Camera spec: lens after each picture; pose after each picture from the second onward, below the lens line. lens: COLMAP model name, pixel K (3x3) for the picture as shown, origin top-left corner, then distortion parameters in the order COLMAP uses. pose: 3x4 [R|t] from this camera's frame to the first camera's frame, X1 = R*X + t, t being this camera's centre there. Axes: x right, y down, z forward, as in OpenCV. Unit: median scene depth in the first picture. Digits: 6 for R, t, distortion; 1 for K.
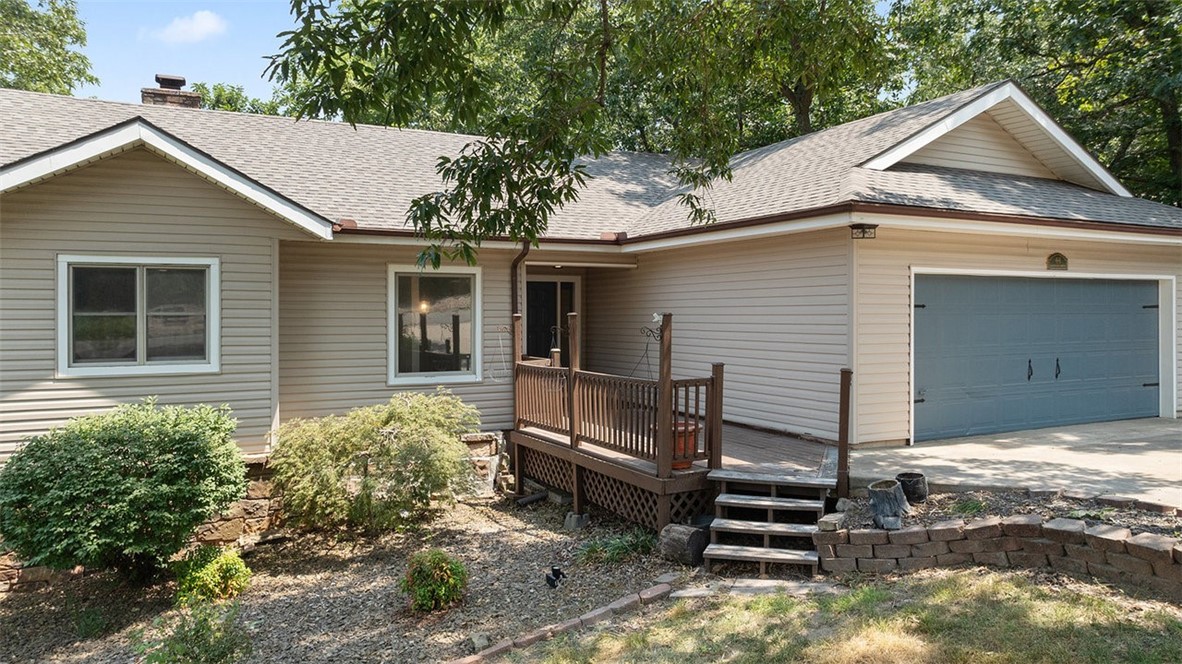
lens RADIAL K [[852.6, 0, 591.0], [0, 852.6, 332.0], [0, 0, 1]] dist [-0.023606, -0.001437]
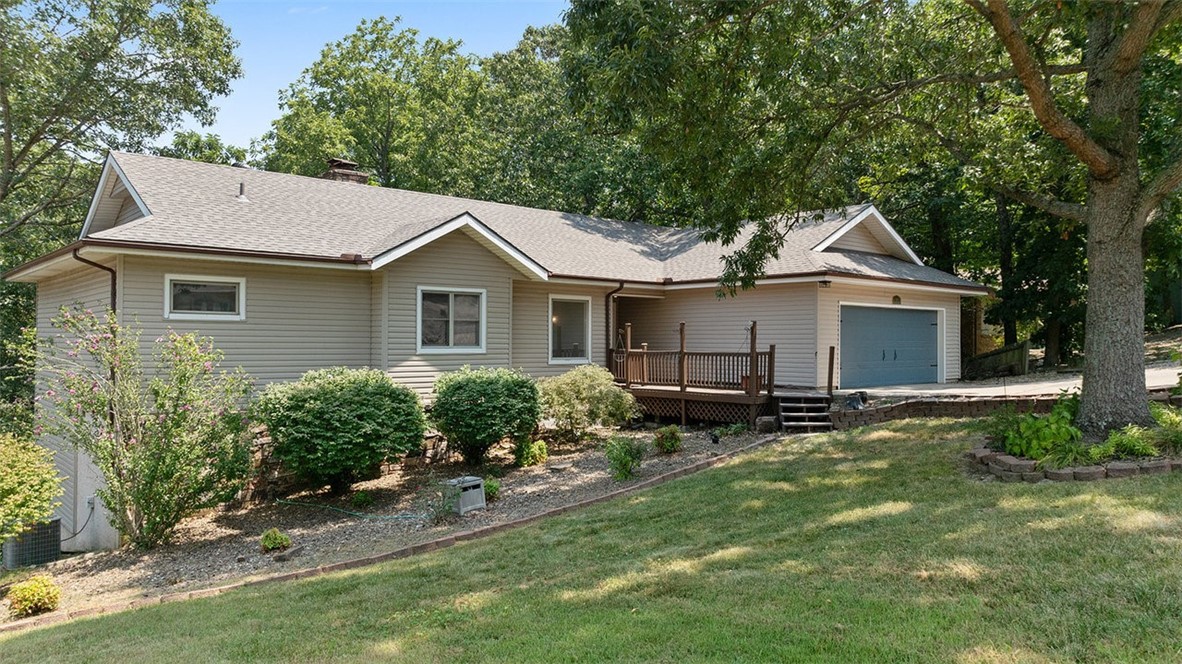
lens RADIAL K [[852.6, 0, 591.0], [0, 852.6, 332.0], [0, 0, 1]] dist [-0.023606, -0.001437]
pose [[0.968513, 0.010169, 0.248753, -0.688772], [-0.002134, 0.999468, -0.032547, 0.062718], [-0.248952, 0.030991, 0.968020, -0.803890]]
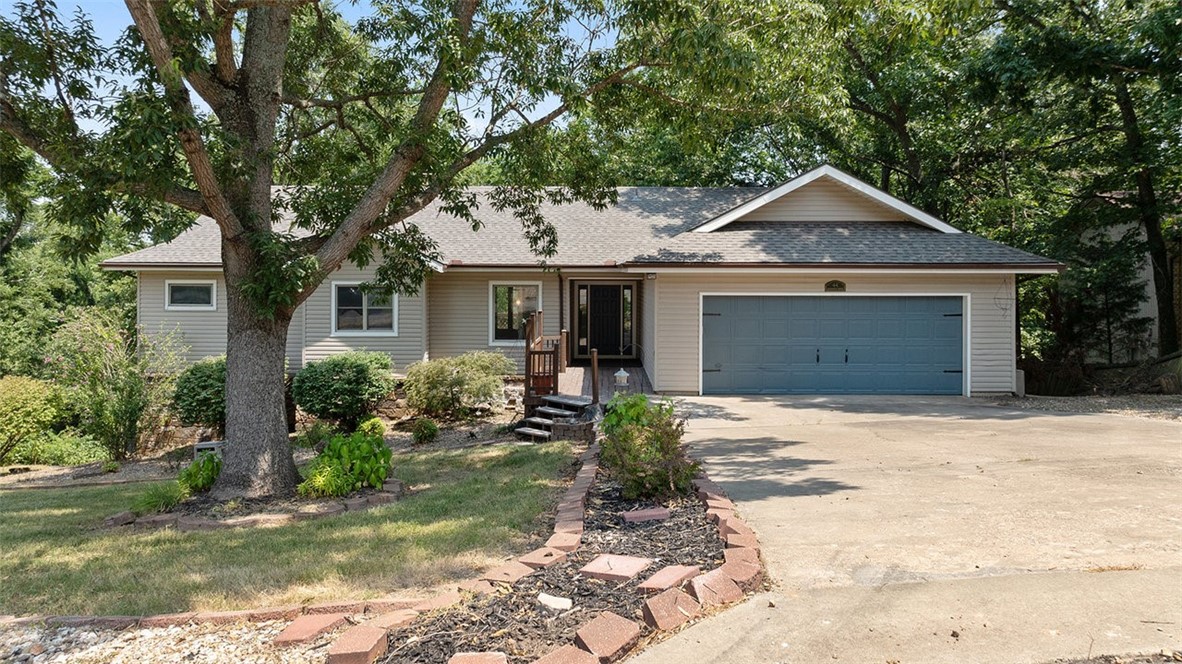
lens RADIAL K [[852.6, 0, 591.0], [0, 852.6, 332.0], [0, 0, 1]] dist [-0.023606, -0.001437]
pose [[0.883795, 0.038528, -0.466286, 0.969459], [-0.014588, 0.998388, 0.054845, -0.086444], [0.467648, -0.041670, 0.882932, -0.625551]]
